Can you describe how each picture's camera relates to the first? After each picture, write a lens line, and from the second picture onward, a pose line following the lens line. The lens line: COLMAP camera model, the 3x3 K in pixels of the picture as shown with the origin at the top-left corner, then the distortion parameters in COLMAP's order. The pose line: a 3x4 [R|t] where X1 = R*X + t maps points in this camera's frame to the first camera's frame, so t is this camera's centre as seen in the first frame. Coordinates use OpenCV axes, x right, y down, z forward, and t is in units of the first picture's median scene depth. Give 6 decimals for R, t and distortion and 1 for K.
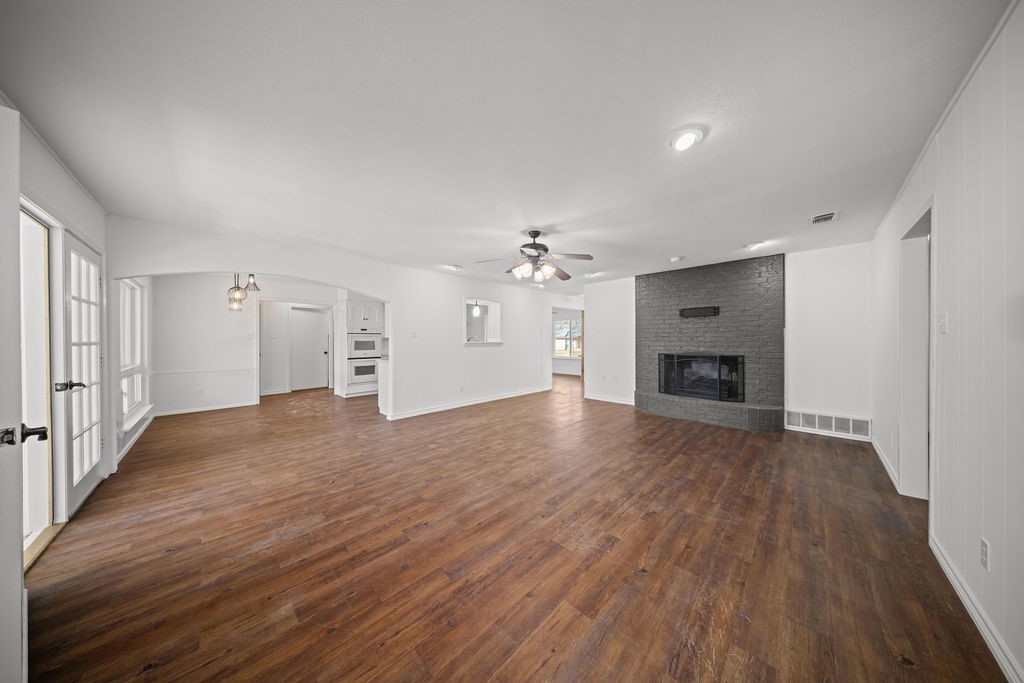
lens RADIAL K [[299.8, 0, 518.8], [0, 299.8, 336.6], [0, 0, 1]] dist [0.001362, -0.000477]
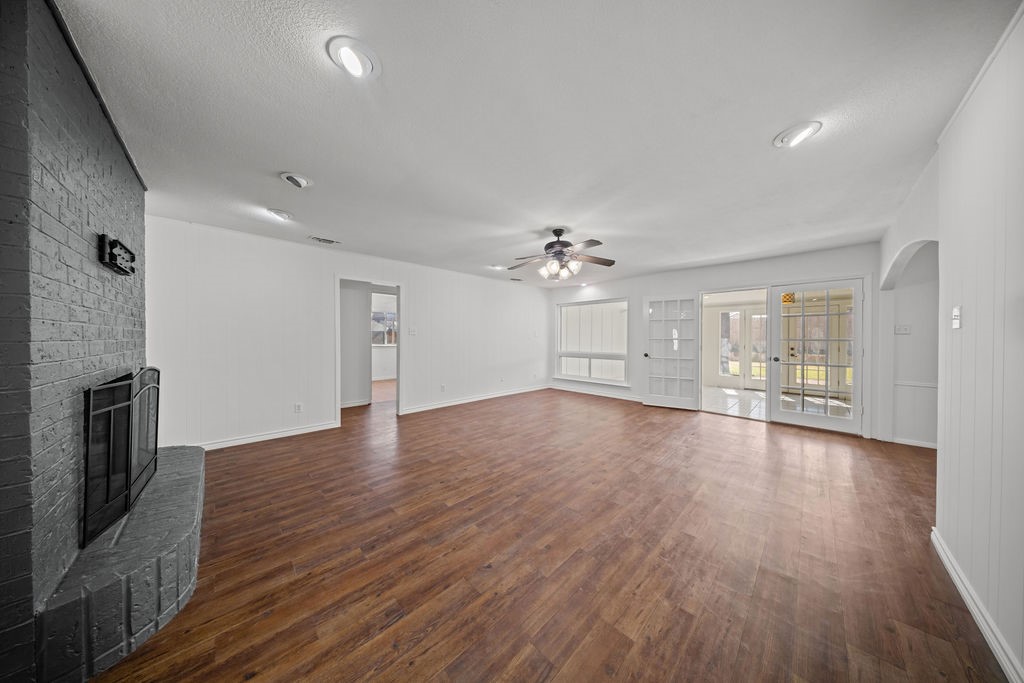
lens RADIAL K [[299.8, 0, 519.0], [0, 299.8, 338.2], [0, 0, 1]] dist [0.001362, -0.000477]
pose [[-0.999944, -0.002701, 0.010196, 0.190229], [-0.002781, 0.999966, -0.007794, 0.024537], [-0.010174, -0.007822, -0.999918, 2.198207]]
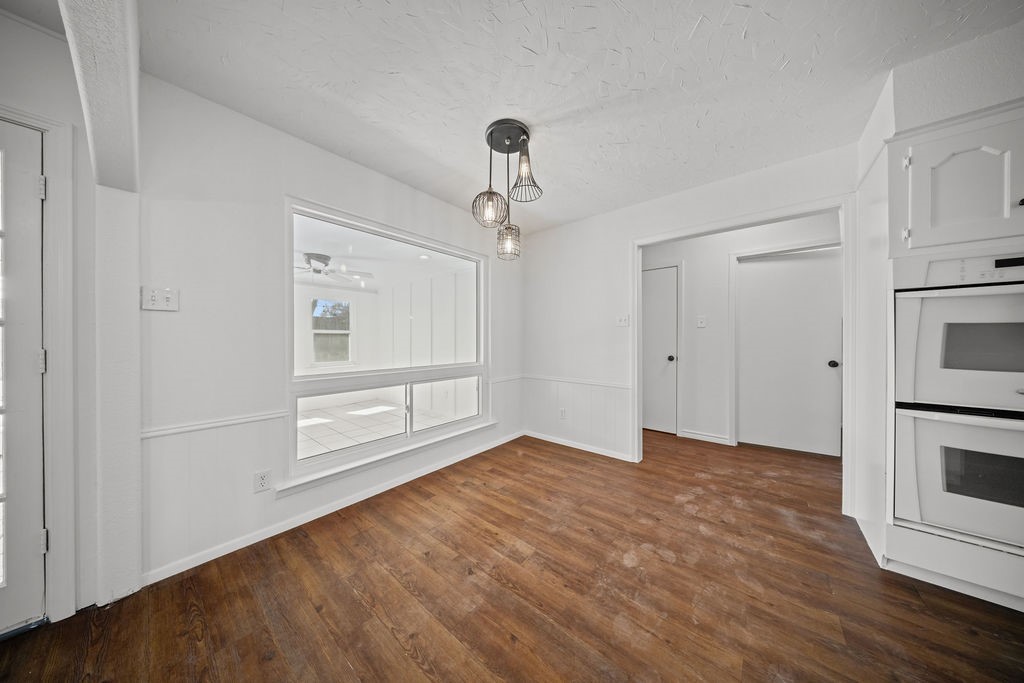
lens RADIAL K [[299.8, 0, 510.5], [0, 299.8, 340.2], [0, 0, 1]] dist [0.001362, -0.000477]
pose [[0.069609, 0.006461, -0.997553, -0.803617], [0.007777, 0.999945, 0.007019, 0.048900], [0.997544, -0.008247, 0.069555, 1.527183]]
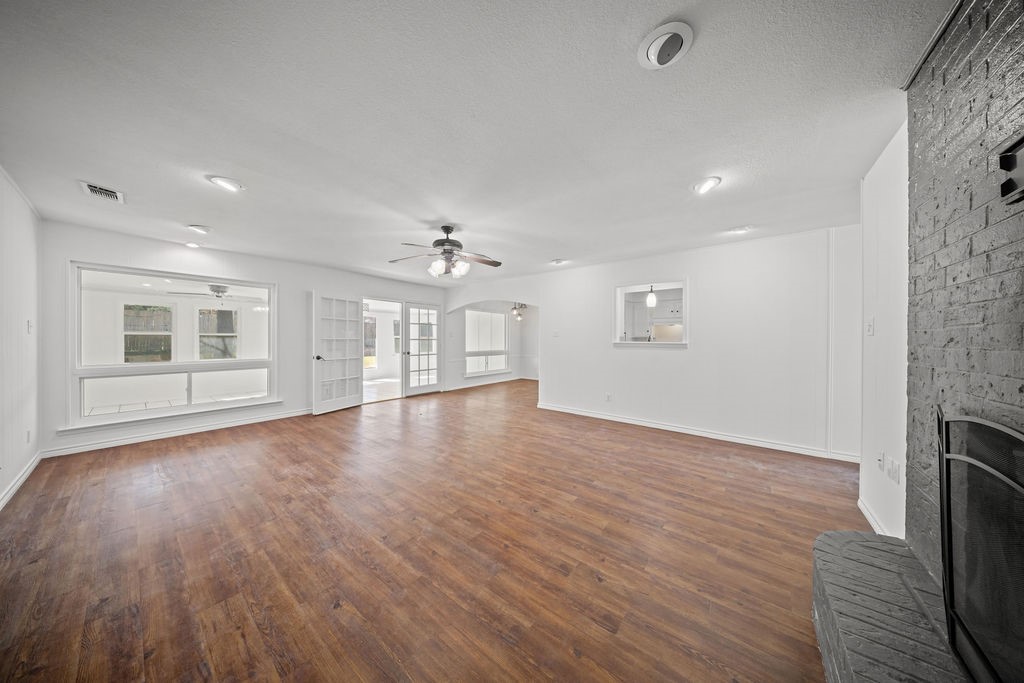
lens RADIAL K [[299.8, 0, 507.6], [0, 299.8, 337.9], [0, 0, 1]] dist [0.001362, -0.000477]
pose [[0.101430, 0.000286, -0.994843, 1.137194], [0.006119, 0.999981, 0.000911, 0.009915], [0.994824, -0.006180, 0.101427, 1.197731]]
